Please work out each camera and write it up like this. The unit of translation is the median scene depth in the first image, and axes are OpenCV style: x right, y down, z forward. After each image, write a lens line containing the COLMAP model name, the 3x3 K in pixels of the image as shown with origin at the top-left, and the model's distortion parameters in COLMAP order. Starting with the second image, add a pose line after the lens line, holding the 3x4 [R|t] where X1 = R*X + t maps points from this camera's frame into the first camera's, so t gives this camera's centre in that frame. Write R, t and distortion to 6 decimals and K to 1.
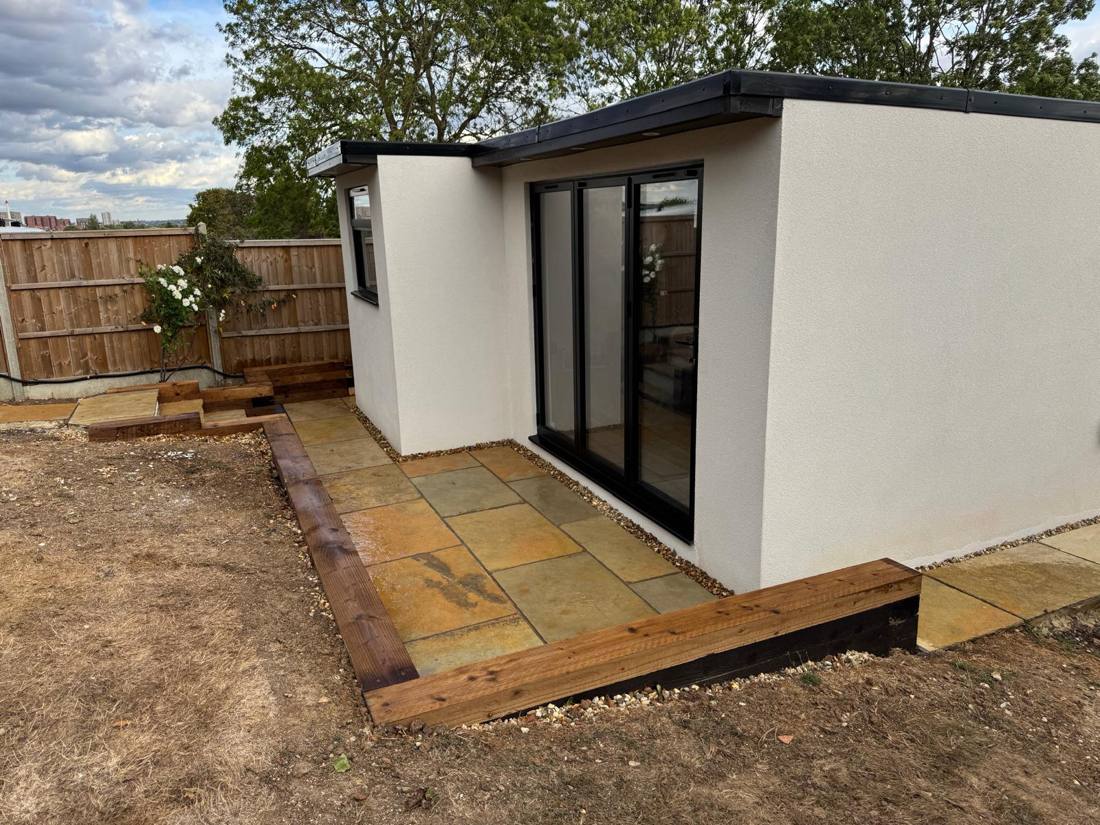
lens RADIAL K [[758.5, 0, 550.5], [0, 758.5, 434.7], [0, 0, 1]] dist [0.001411, 0.000126]
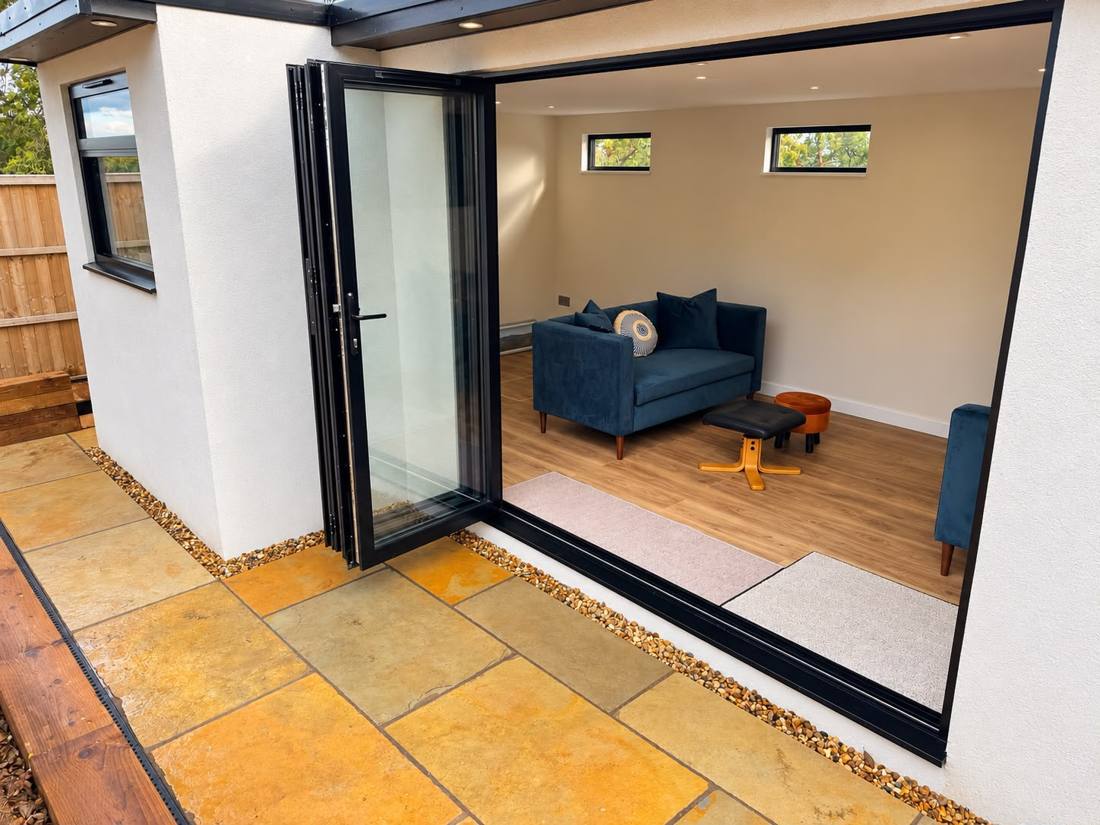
lens RADIAL K [[798.4, 0, 554.0], [0, 798.4, 410.9], [0, 0, 1]] dist [-0.009305, -0.009861]
pose [[0.945496, -0.071255, 0.317741, -0.142171], [0.064327, 0.997407, 0.032256, -0.083804], [-0.319215, -0.010059, 0.947629, 0.353346]]
